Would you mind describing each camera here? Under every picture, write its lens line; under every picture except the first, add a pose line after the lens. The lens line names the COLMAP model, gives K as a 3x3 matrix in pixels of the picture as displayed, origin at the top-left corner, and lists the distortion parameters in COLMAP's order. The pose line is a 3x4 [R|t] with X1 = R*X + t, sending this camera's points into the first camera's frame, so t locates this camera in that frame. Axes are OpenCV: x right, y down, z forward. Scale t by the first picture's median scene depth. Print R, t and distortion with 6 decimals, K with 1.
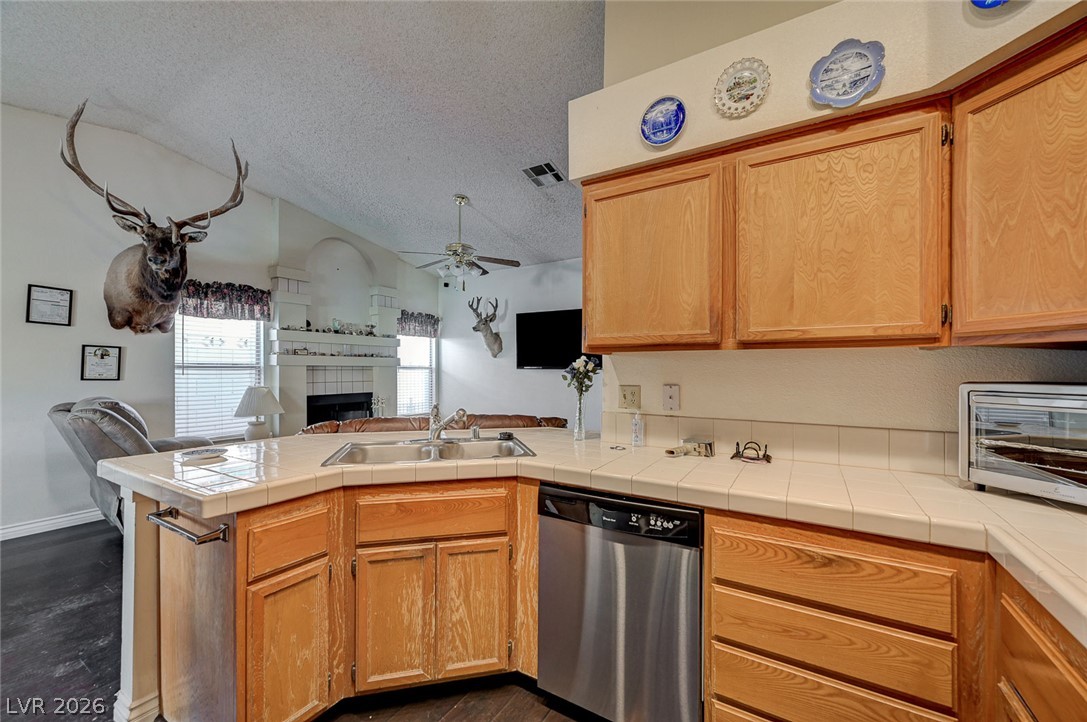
lens RADIAL K [[425.9, 0, 543.8], [0, 425.9, 366.0], [0, 0, 1]] dist [0.000602, 0.000413]
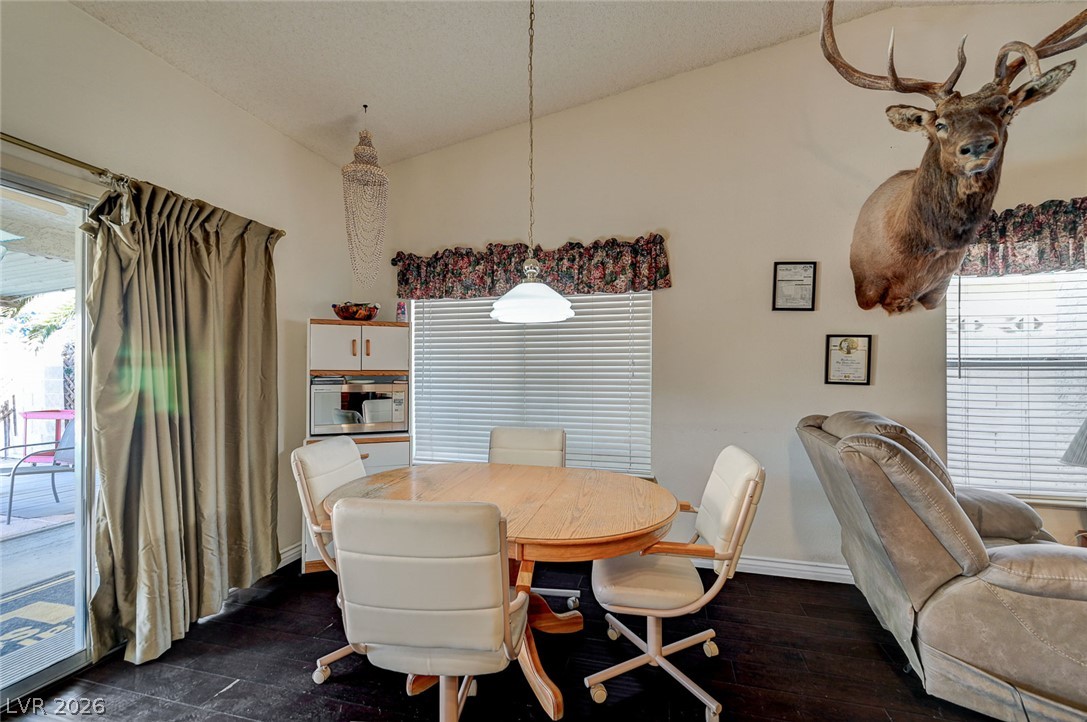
lens RADIAL K [[460.2, 0, 541.9], [0, 460.2, 376.1], [0, 0, 1]] dist [0.001136, 0.000346]
pose [[0.276967, 0.014305, -0.960773, -0.434561], [0.007972, 0.999821, 0.017184, 0.002724], [0.960846, -0.012418, 0.276803, 0.297512]]
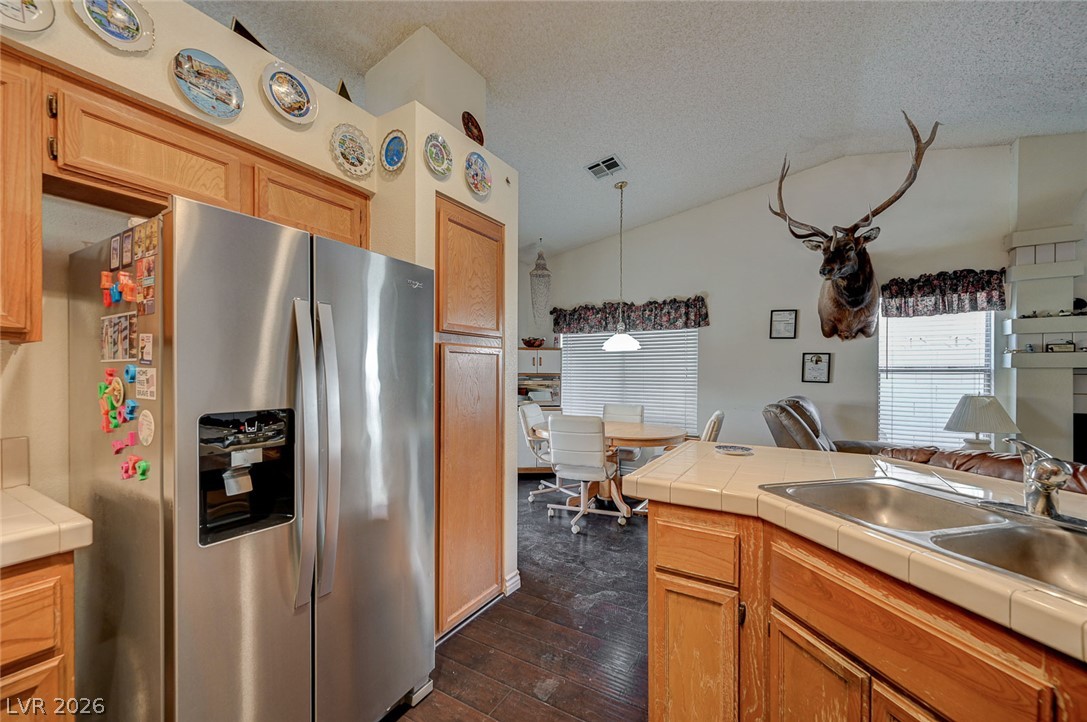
lens RADIAL K [[428.0, 0, 546.5], [0, 428.0, 372.3], [0, 0, 1]] dist [0.000672, 0.000056]
pose [[0.014038, -0.001731, -0.999900, 0.128526], [0.005295, 0.999985, -0.001657, 0.003513], [0.999887, -0.005272, 0.014047, 0.231072]]
